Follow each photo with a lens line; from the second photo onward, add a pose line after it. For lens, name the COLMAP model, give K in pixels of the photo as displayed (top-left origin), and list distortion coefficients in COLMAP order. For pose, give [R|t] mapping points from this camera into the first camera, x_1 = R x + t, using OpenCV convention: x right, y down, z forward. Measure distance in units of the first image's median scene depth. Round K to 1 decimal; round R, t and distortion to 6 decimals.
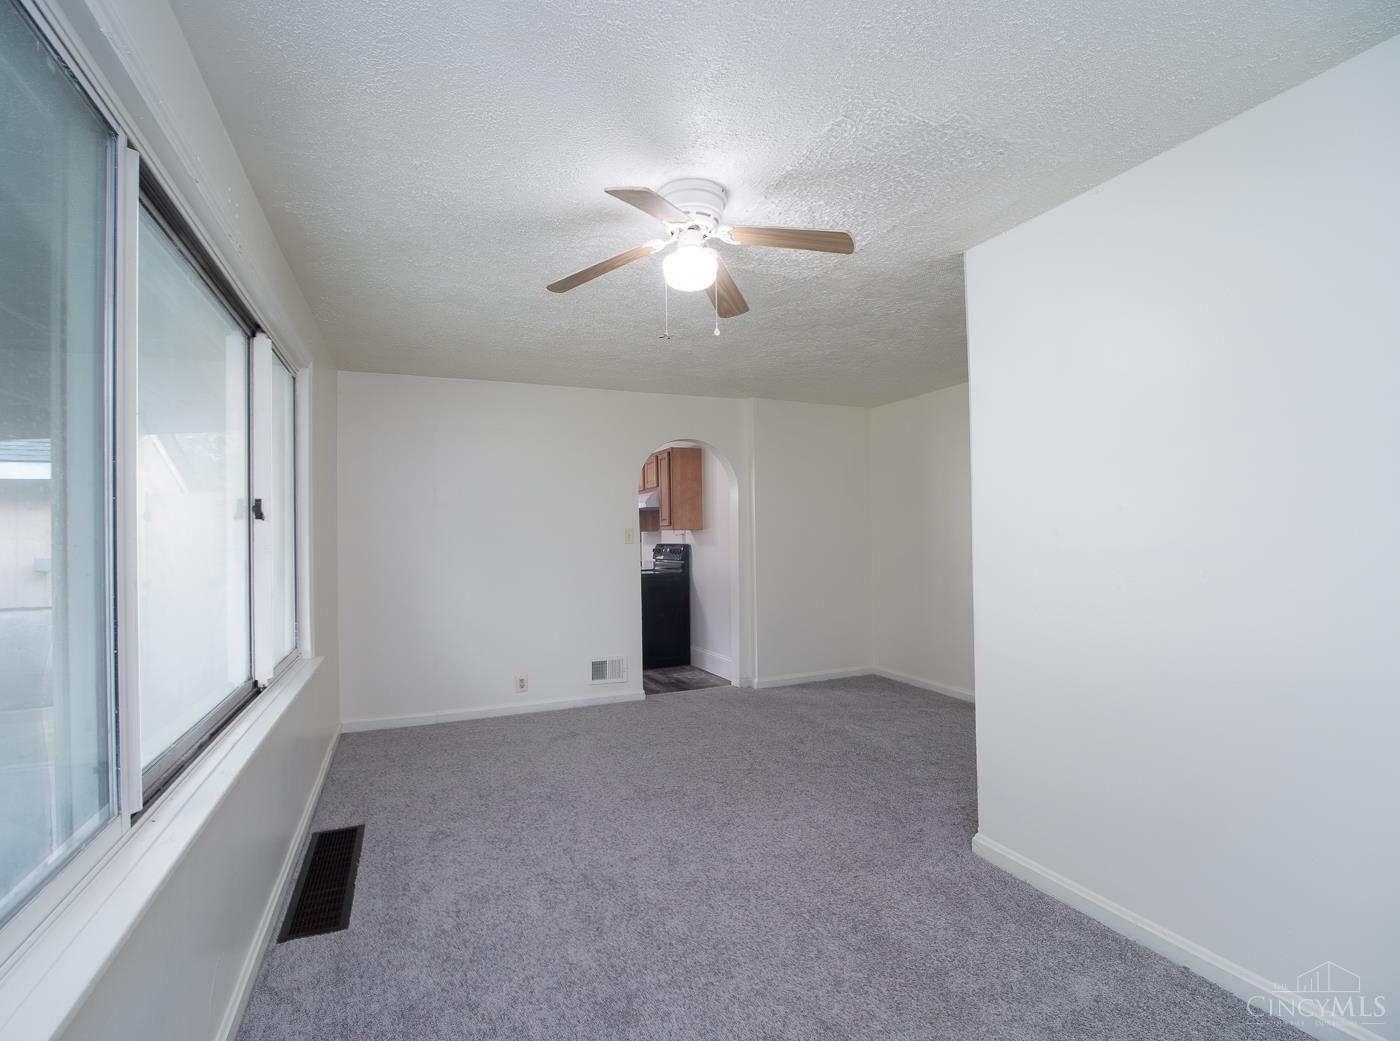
lens RADIAL K [[653.5, 0, 700.0], [0, 653.5, 520.5], [0, 0, 1]] dist [-0.021462, -0.000368]
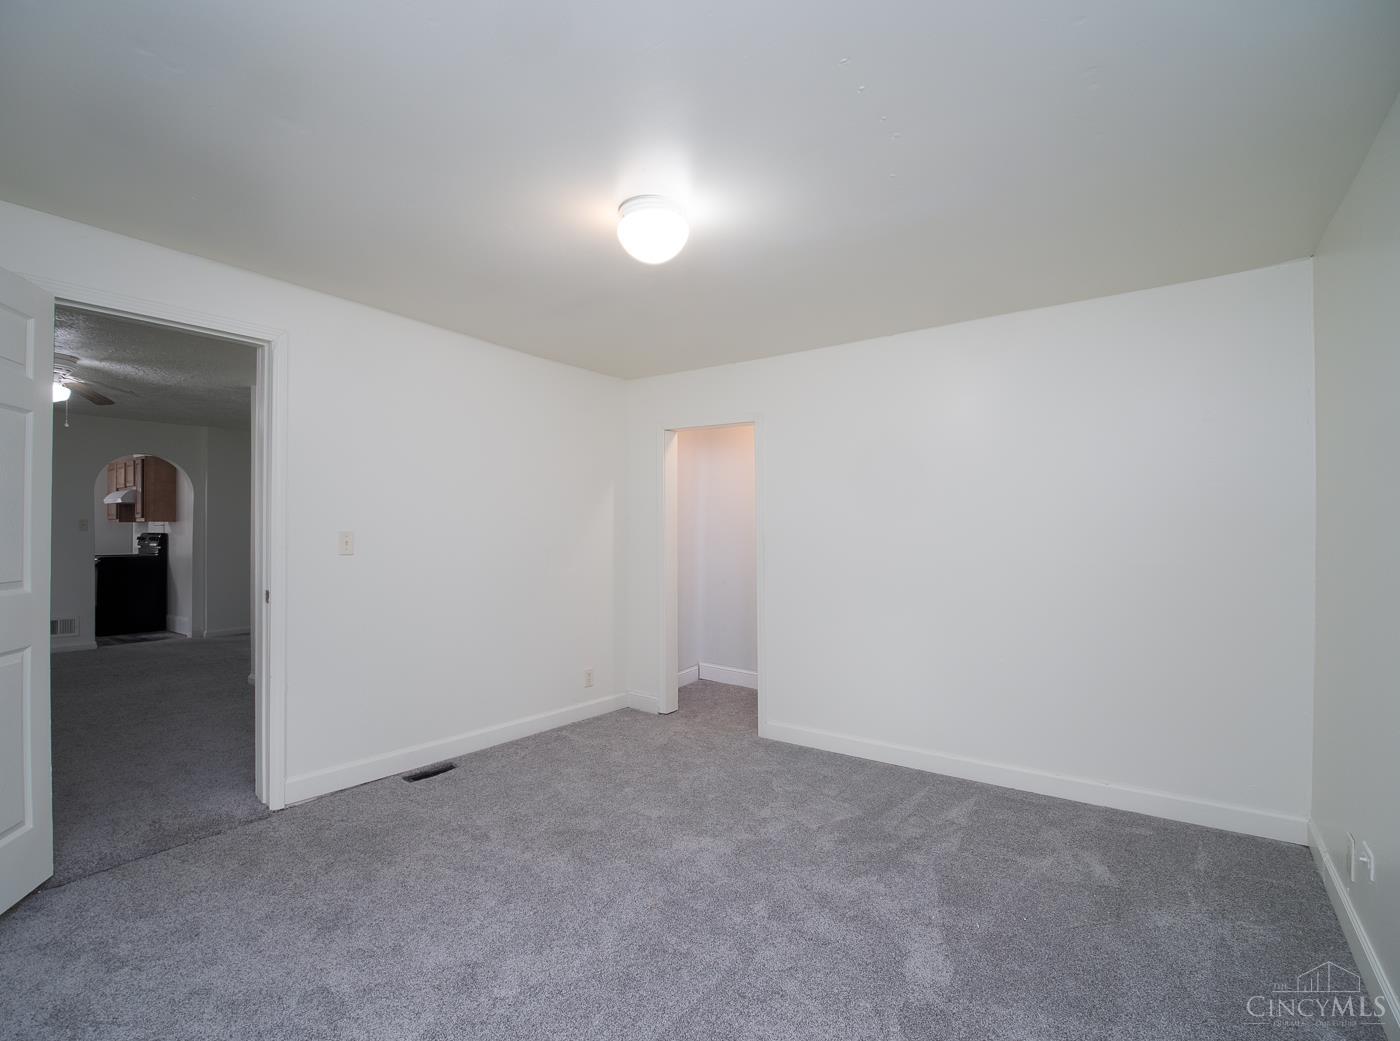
lens RADIAL K [[653.5, 0, 700.0], [0, 653.5, 520.5], [0, 0, 1]] dist [-0.021462, -0.000368]
pose [[0.864214, 0.024781, 0.502514, 0.254652], [-0.027782, 0.999613, -0.001516, -0.014711], [-0.502357, -0.012650, 0.864568, -0.593681]]
